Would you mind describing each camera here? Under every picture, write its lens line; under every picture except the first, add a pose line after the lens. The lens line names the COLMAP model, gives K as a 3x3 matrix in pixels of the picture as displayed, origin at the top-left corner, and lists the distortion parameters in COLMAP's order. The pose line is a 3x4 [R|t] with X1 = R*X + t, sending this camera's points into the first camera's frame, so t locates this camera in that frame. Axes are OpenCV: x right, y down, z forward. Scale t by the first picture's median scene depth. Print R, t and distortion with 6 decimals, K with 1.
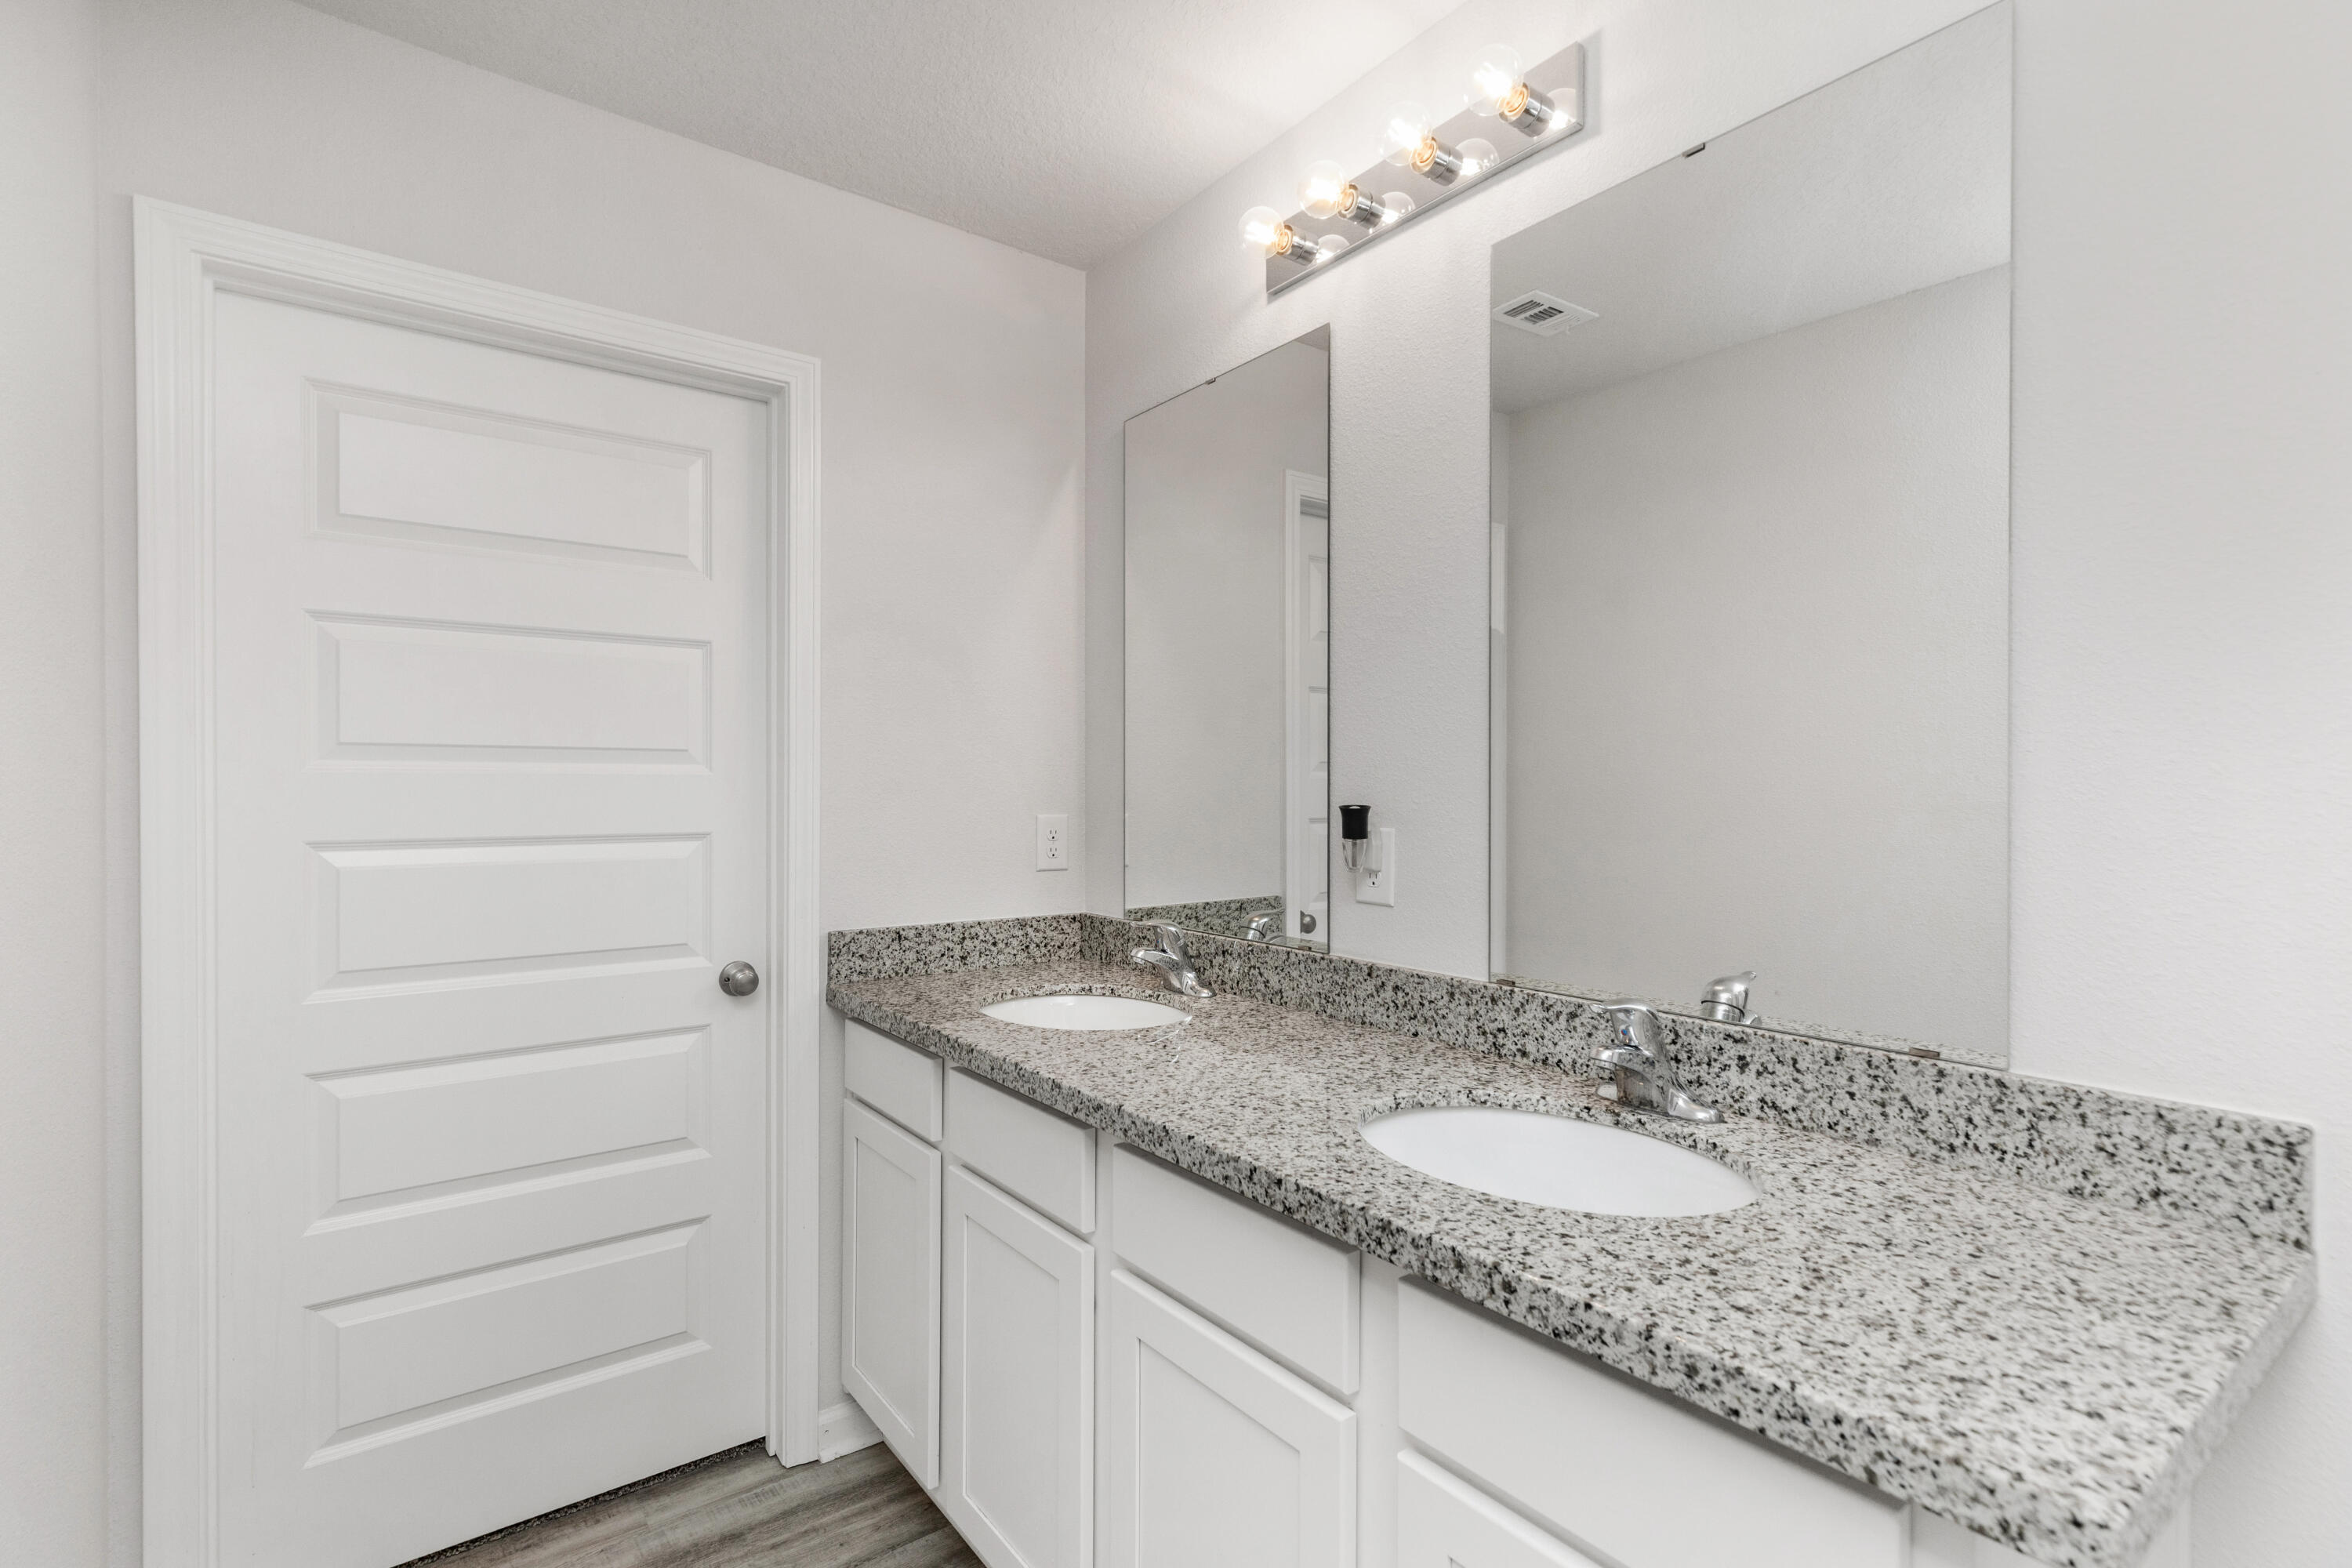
lens RADIAL K [[1094.4, 0, 1168.1], [0, 1094.4, 797.9], [0, 0, 1]] dist [0.005176, 0.000021]
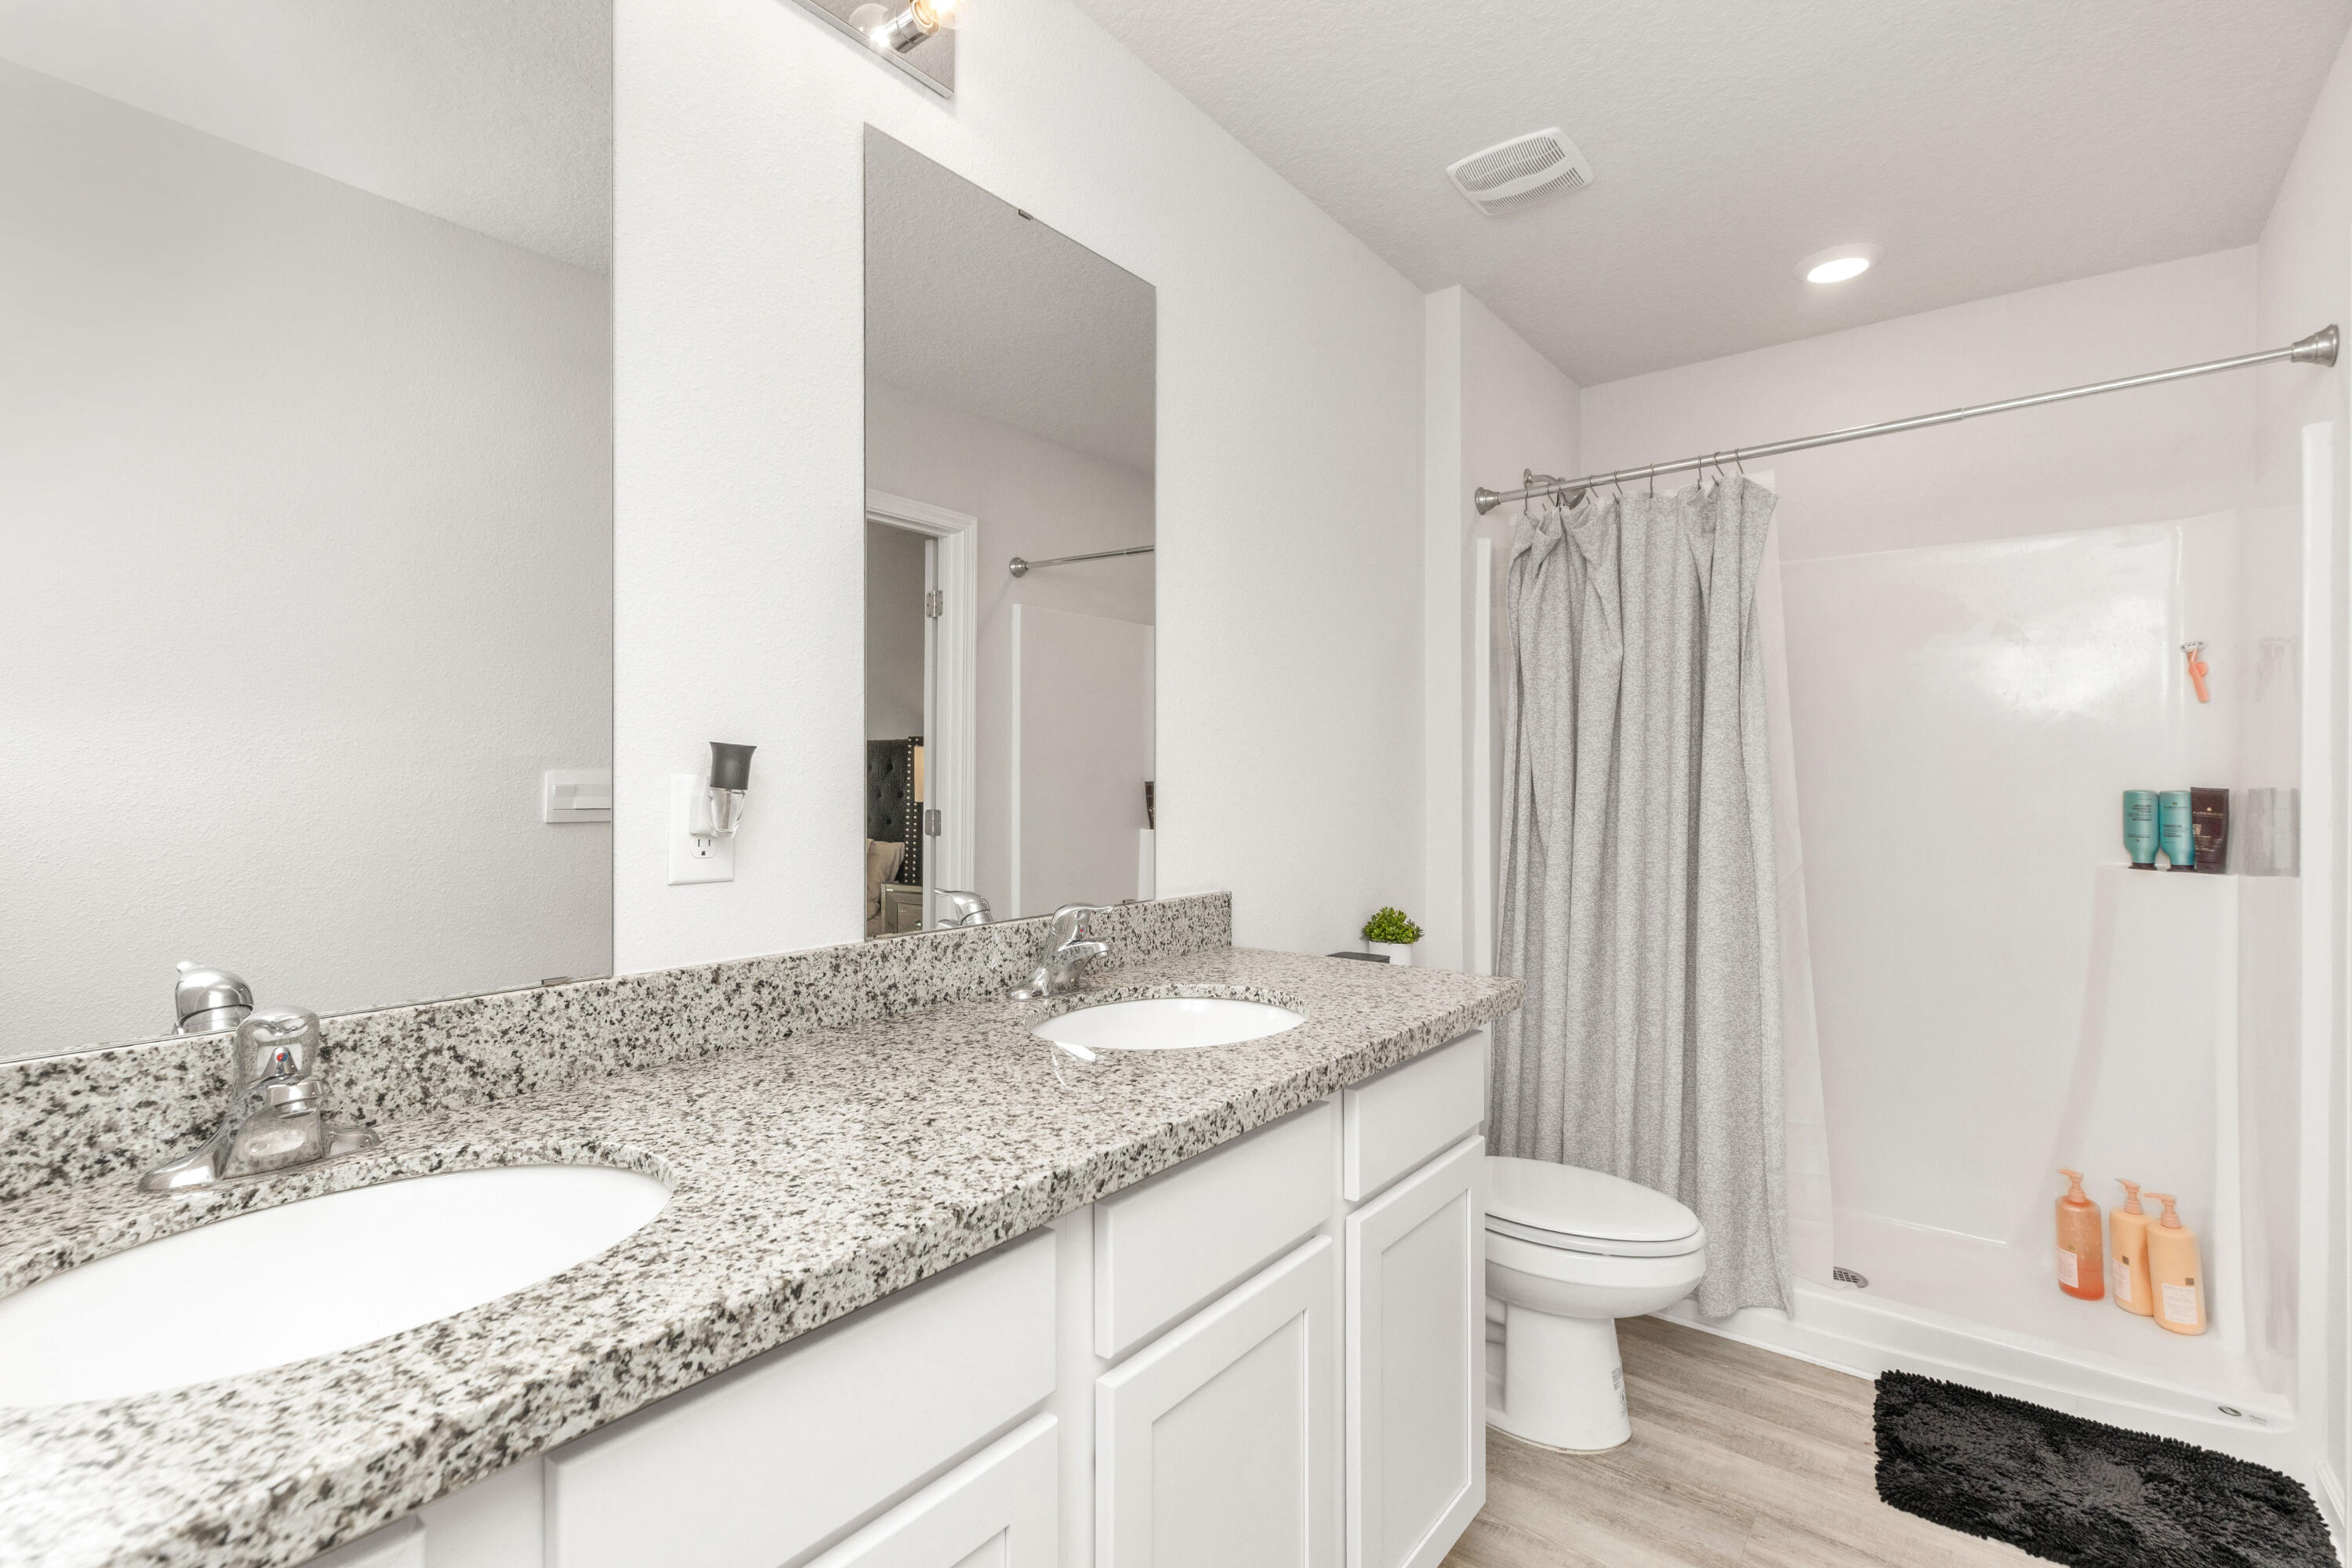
lens RADIAL K [[1094.4, 0, 1168.1], [0, 1094.4, 797.9], [0, 0, 1]] dist [0.005176, 0.000021]
pose [[-0.260191, -0.020716, 0.965335, -0.804115], [0.008458, 0.999683, 0.023733, 0.038259], [-0.965520, 0.014340, -0.259934, 1.243378]]
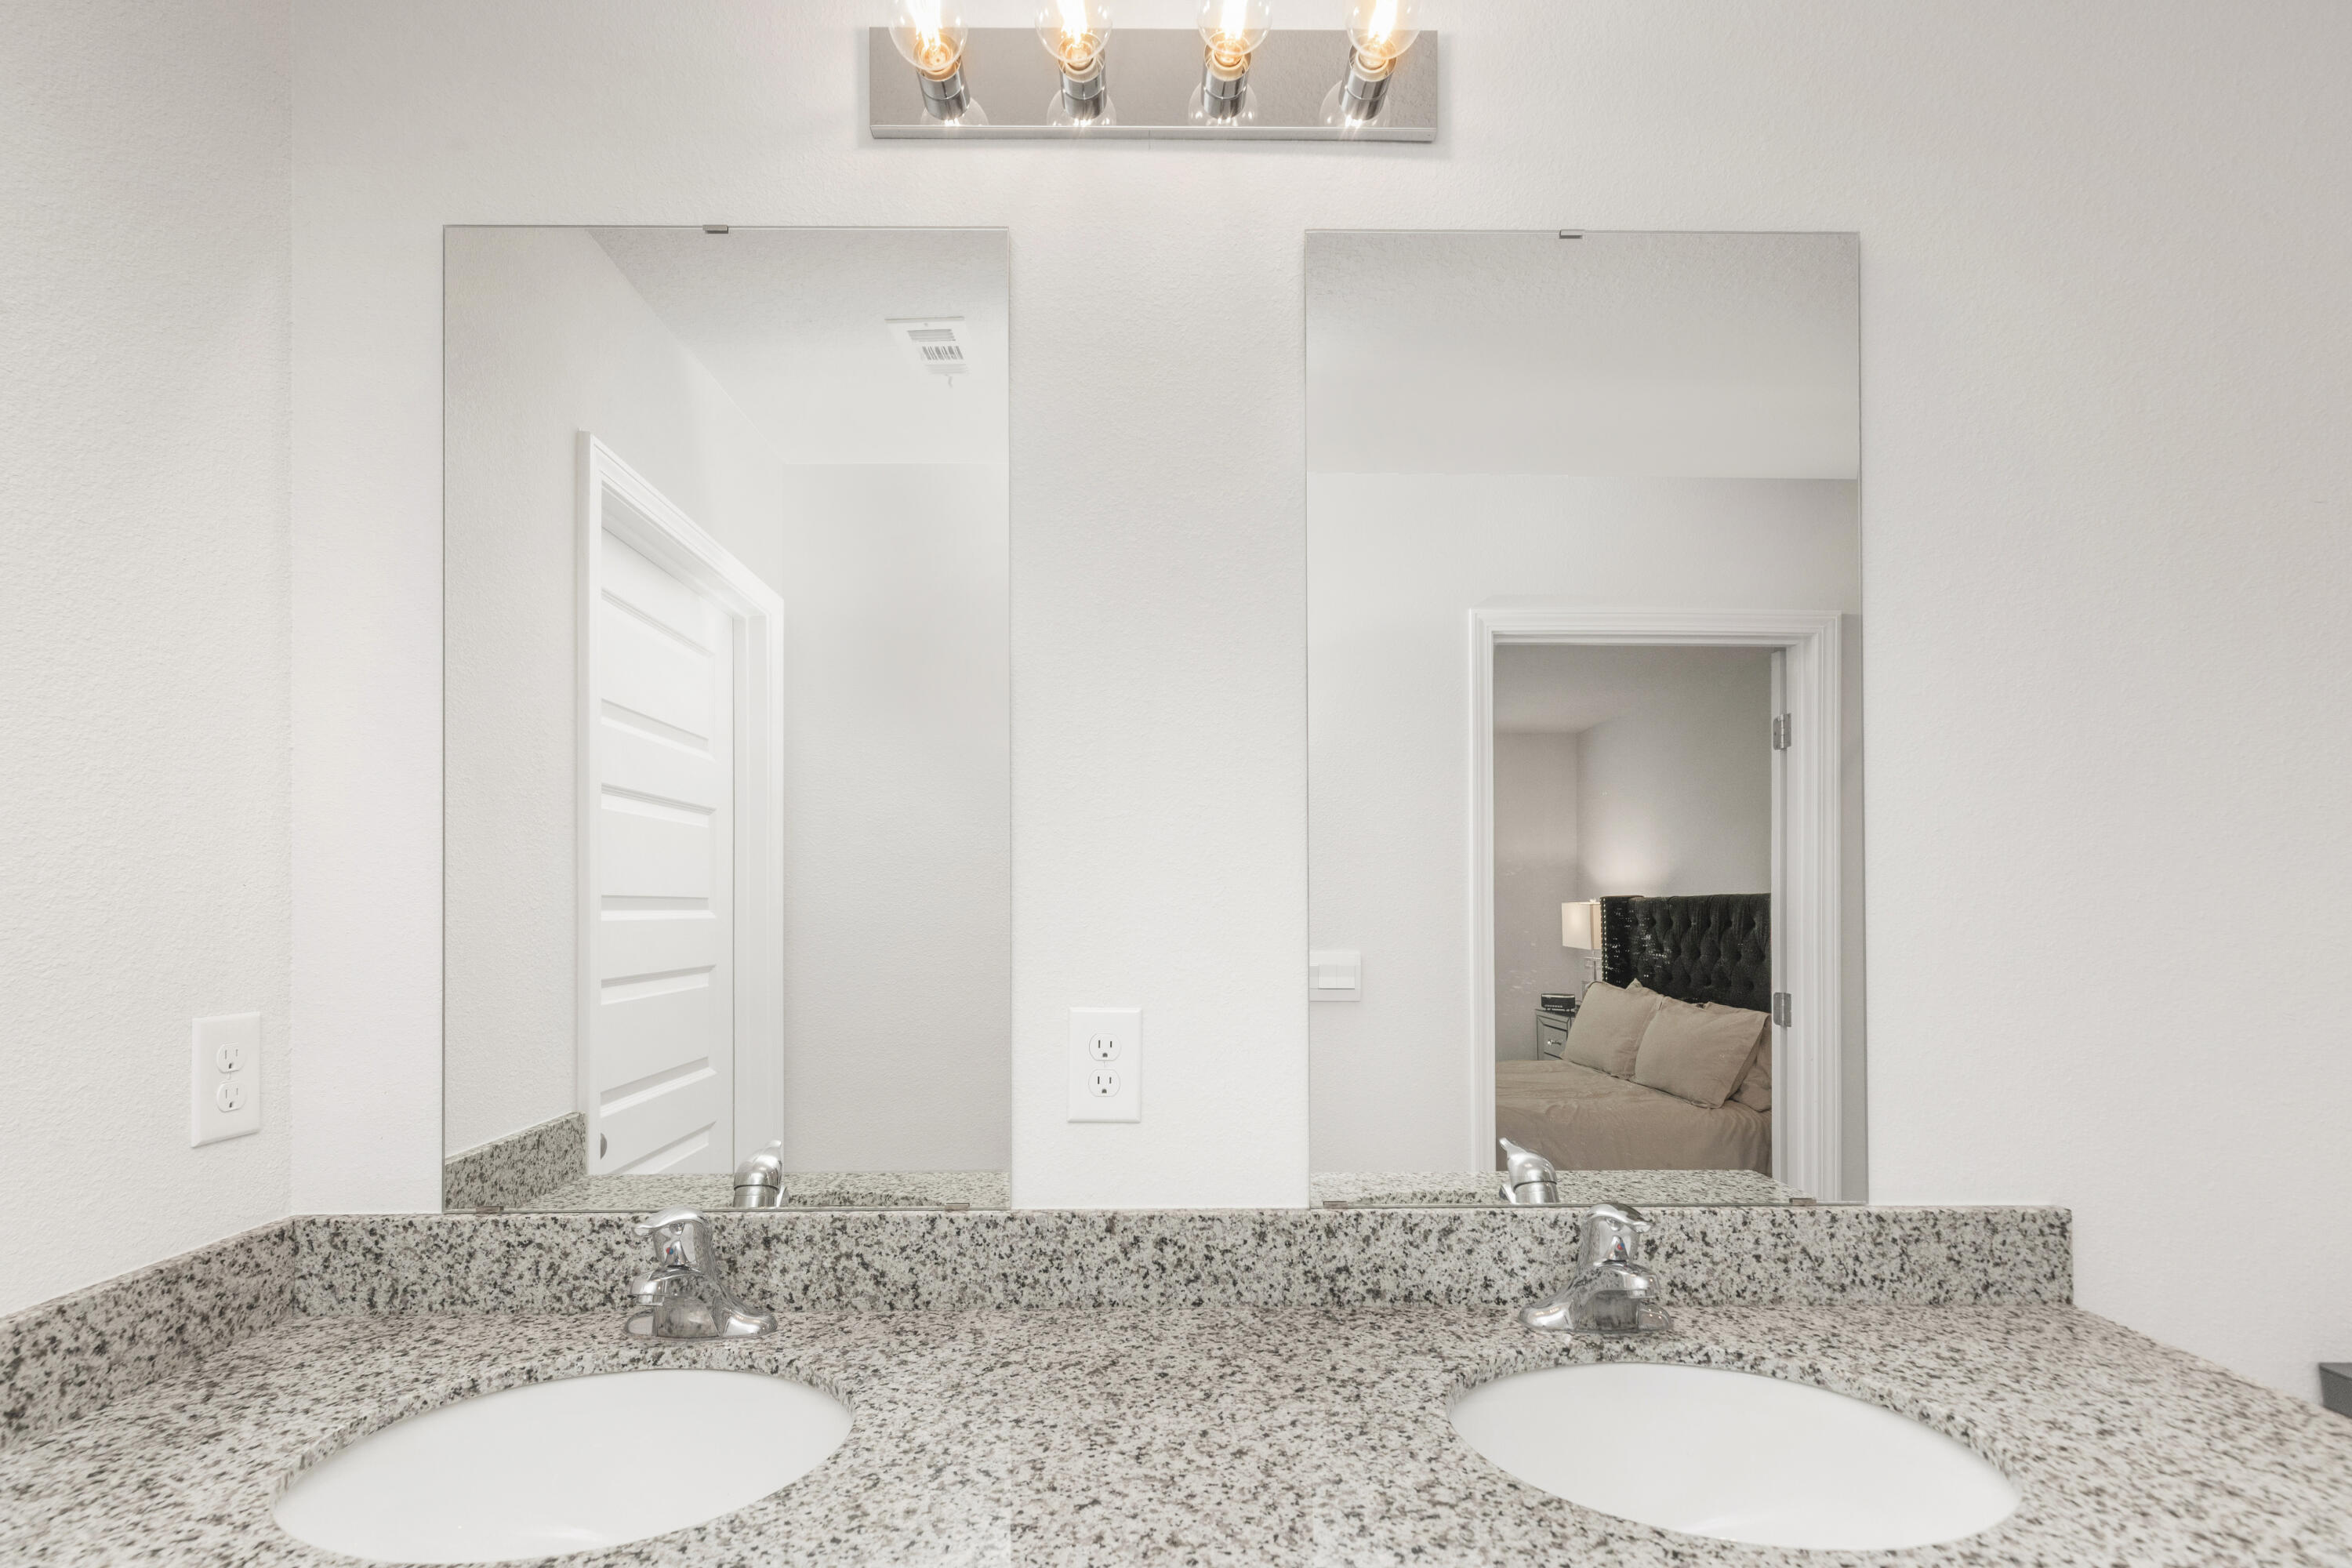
lens RADIAL K [[1098.6, 0, 1143.7], [0, 1098.6, 909.4], [0, 0, 1]] dist [0.007181, -0.000612]
pose [[0.586565, -0.000014, 0.809902, -0.480155], [0.010368, 0.999918, -0.007491, -0.039866], [-0.809836, 0.012791, 0.586517, 0.812828]]
